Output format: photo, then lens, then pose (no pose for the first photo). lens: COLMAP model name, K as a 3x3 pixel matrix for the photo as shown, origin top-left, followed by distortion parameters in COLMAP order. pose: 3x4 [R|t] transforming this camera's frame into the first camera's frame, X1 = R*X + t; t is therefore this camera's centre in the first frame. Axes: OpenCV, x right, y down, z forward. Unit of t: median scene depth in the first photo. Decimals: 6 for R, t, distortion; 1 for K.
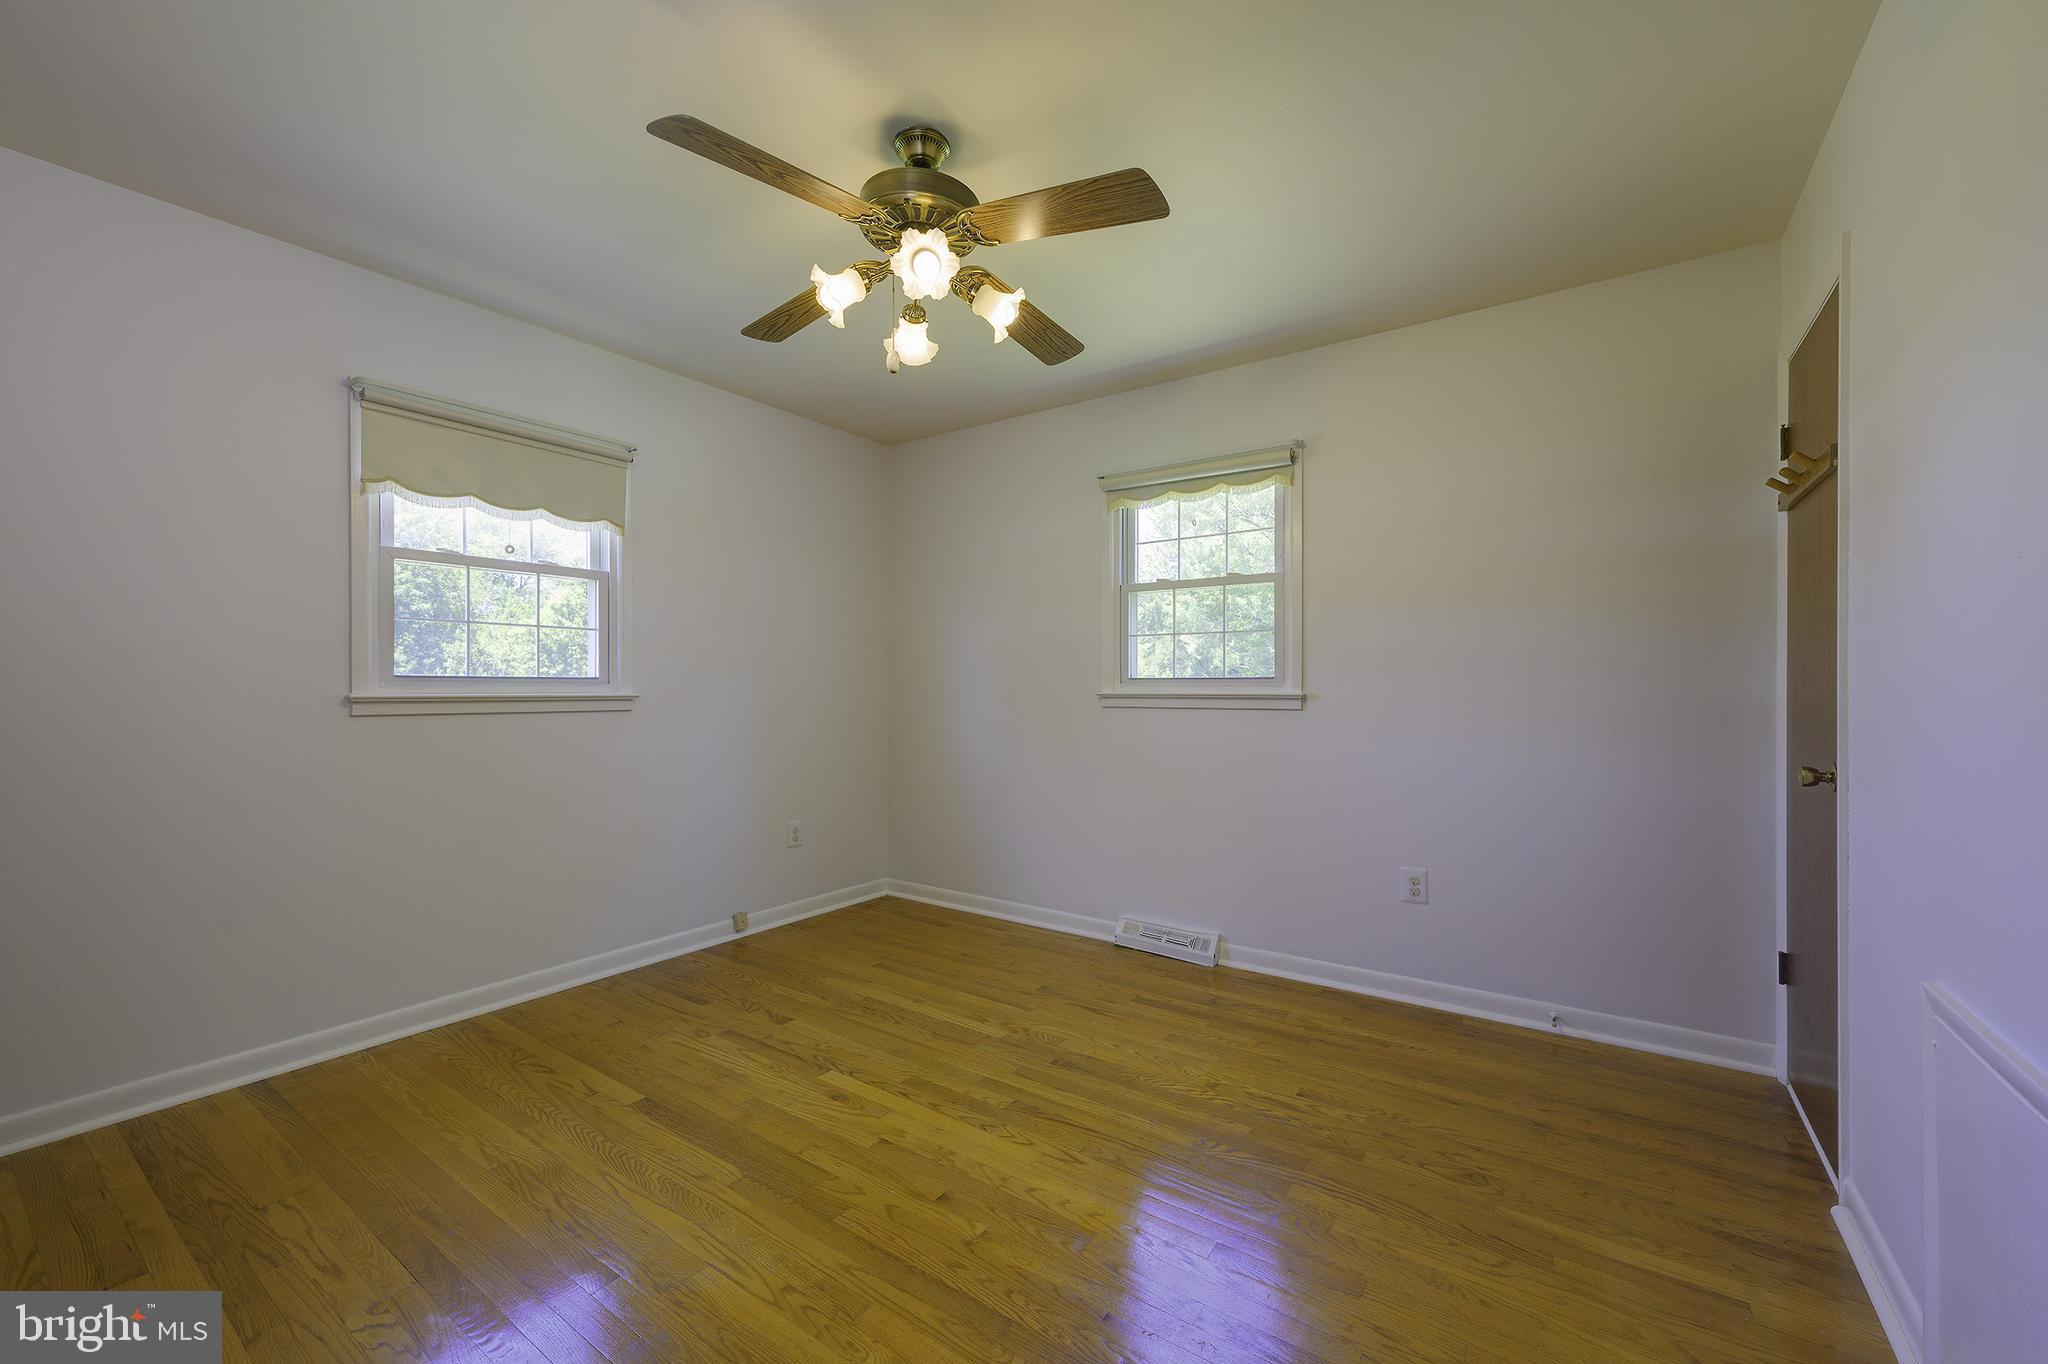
lens RADIAL K [[810.6, 0, 1033.4], [0, 810.6, 685.3], [0, 0, 1]] dist [-0.000393, 0.000185]
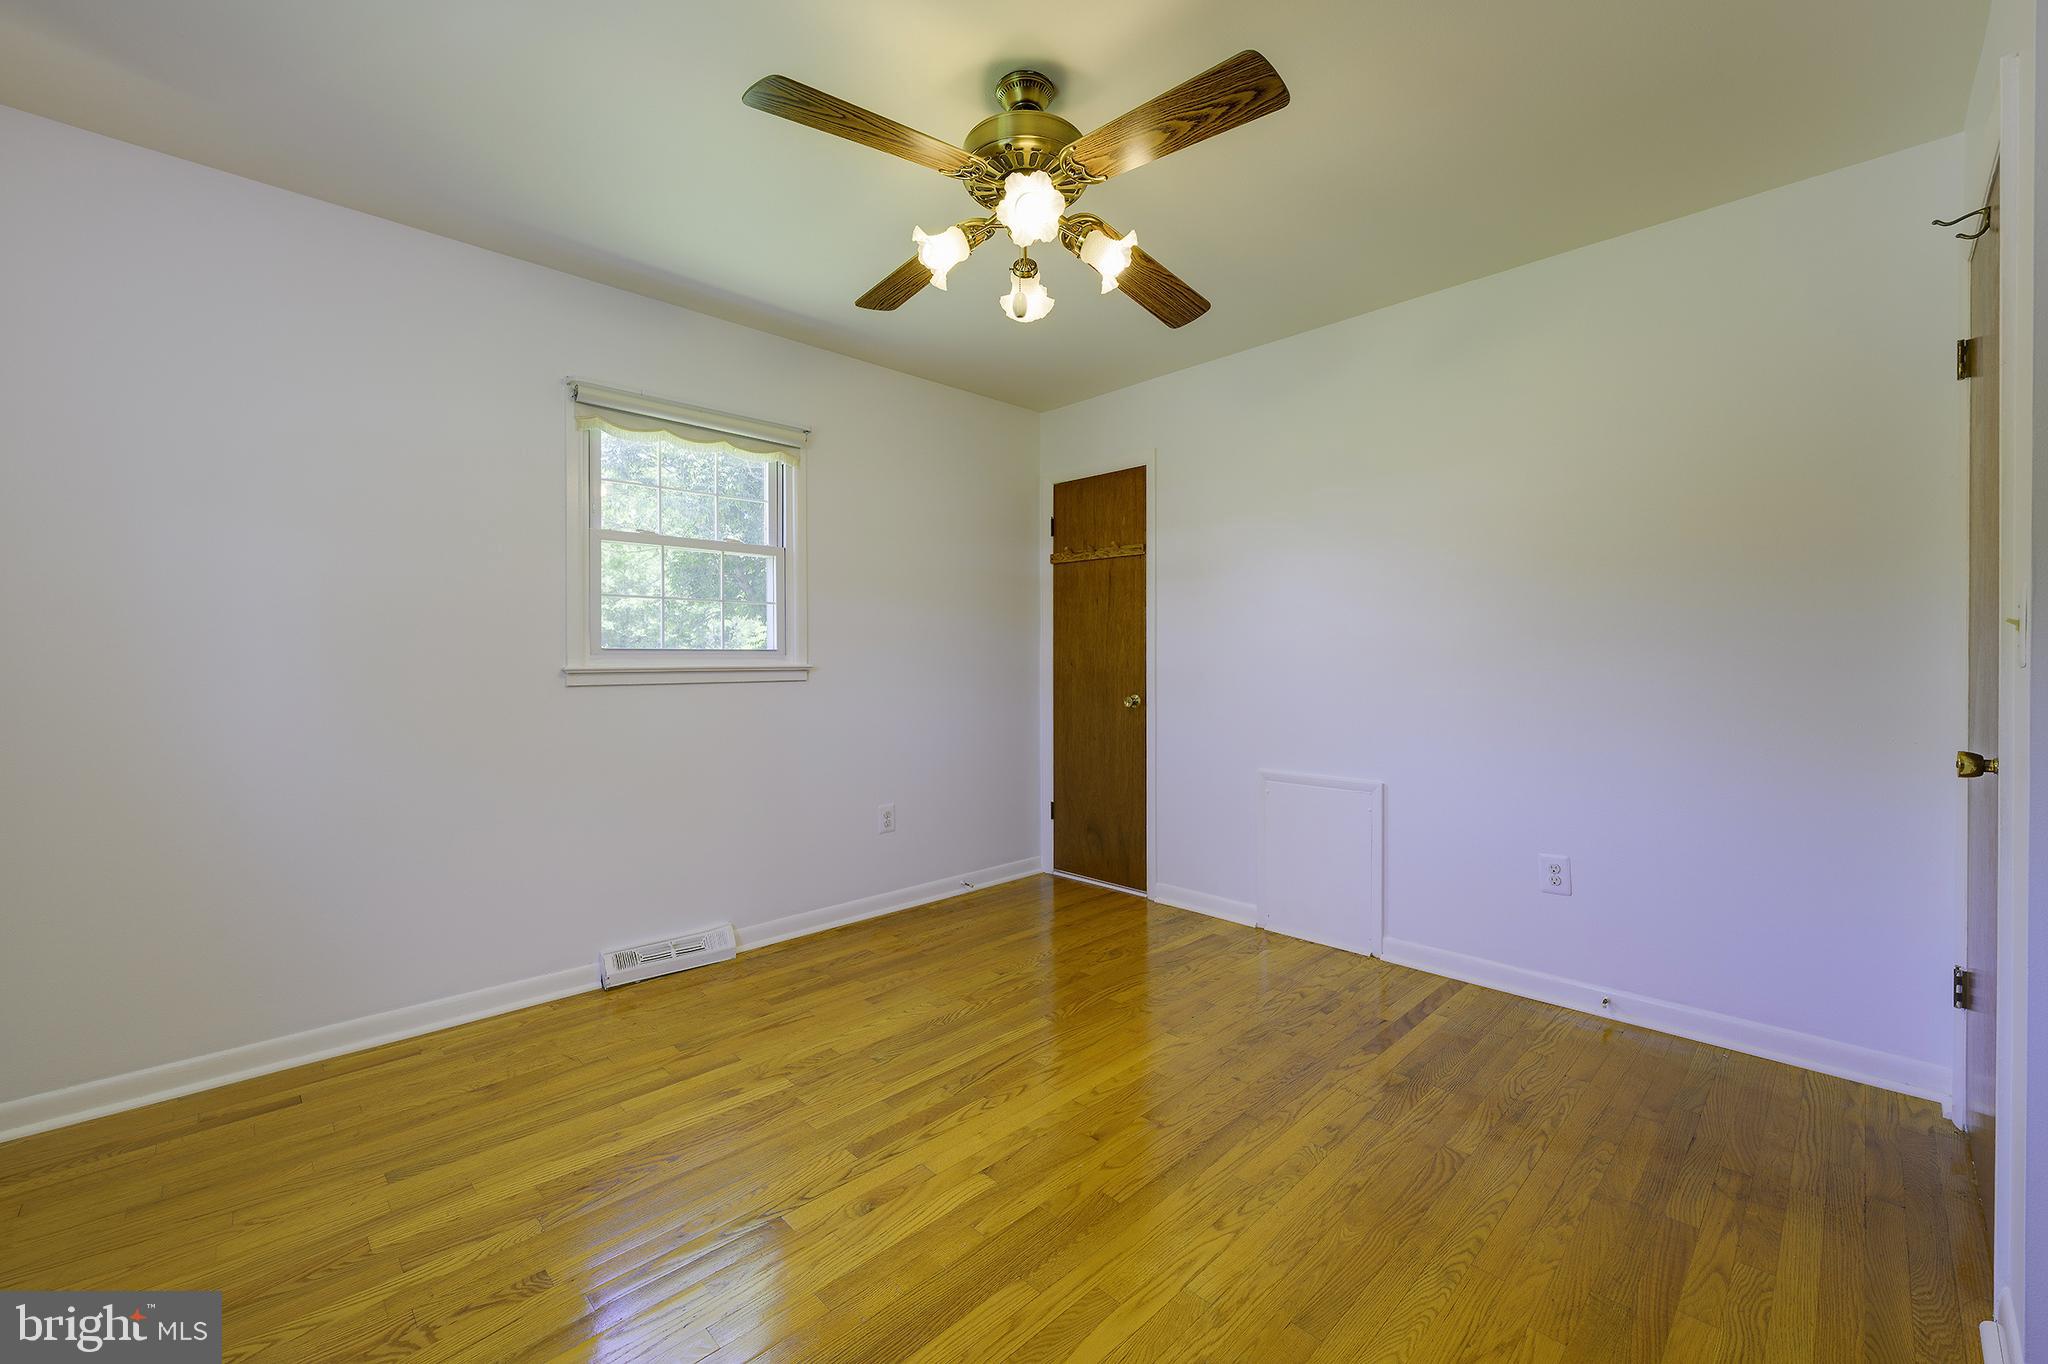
lens RADIAL K [[818.1, 0, 1045.2], [0, 818.1, 667.7], [0, 0, 1]] dist [-0.001550, -0.000208]
pose [[0.180779, -0.010030, 0.983473, -0.746131], [0.001278, 0.999950, 0.009964, 0.003478], [-0.983523, -0.000544, 0.180783, 0.554061]]
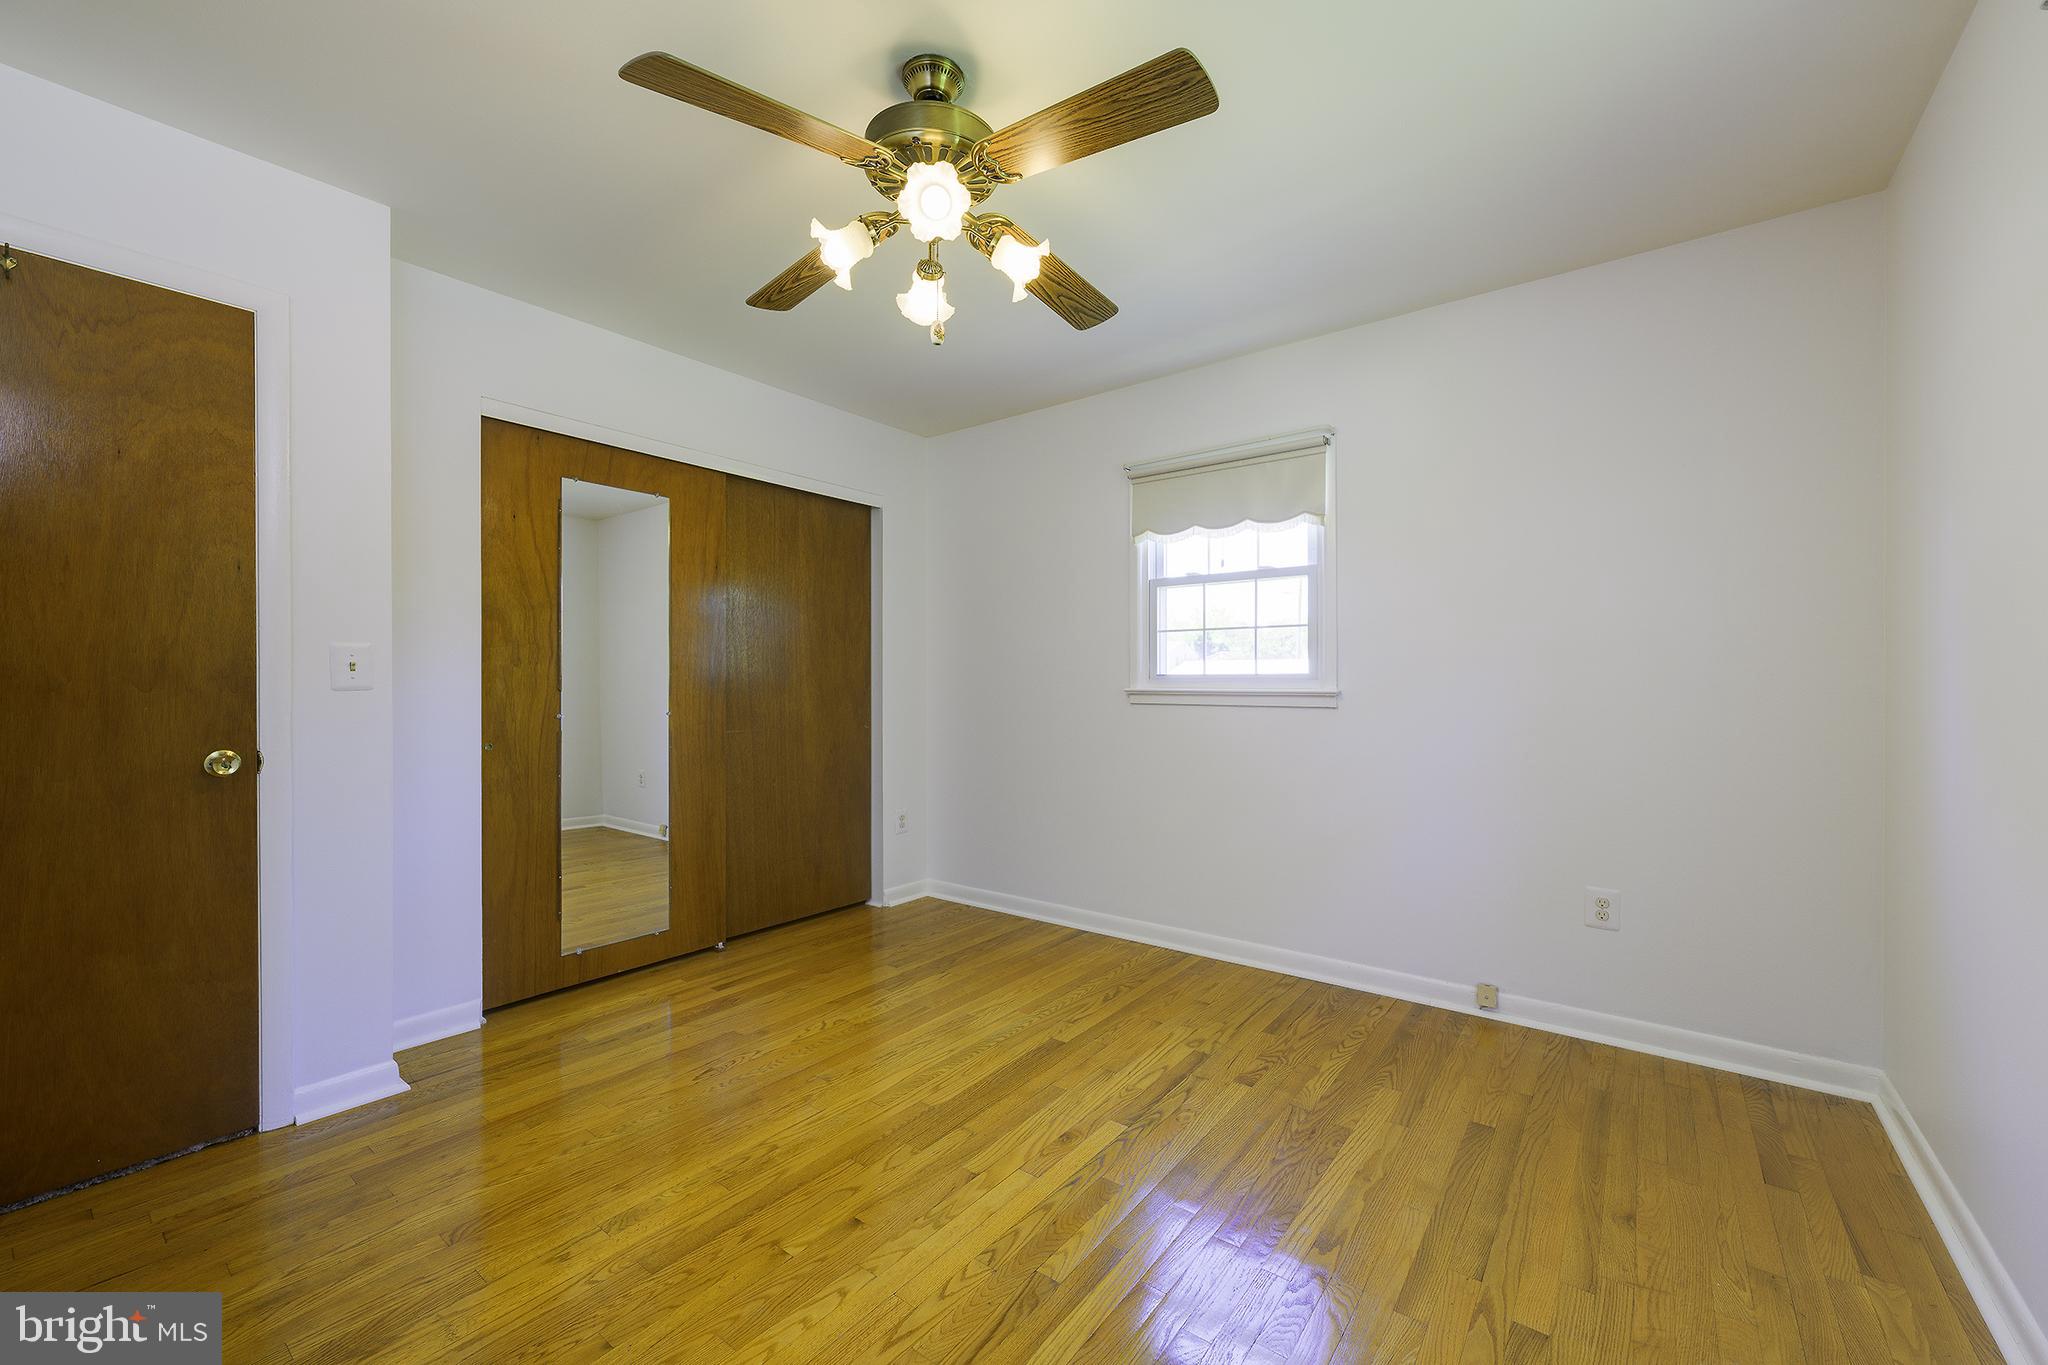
lens RADIAL K [[810.6, 0, 1033.4], [0, 810.6, 685.8], [0, 0, 1]] dist [-0.000393, 0.000185]
pose [[-0.048104, -0.000508, -0.998842, 0.520026], [0.001937, 0.999998, -0.000602, 0.006160], [0.998840, -0.001963, -0.048103, 0.795112]]
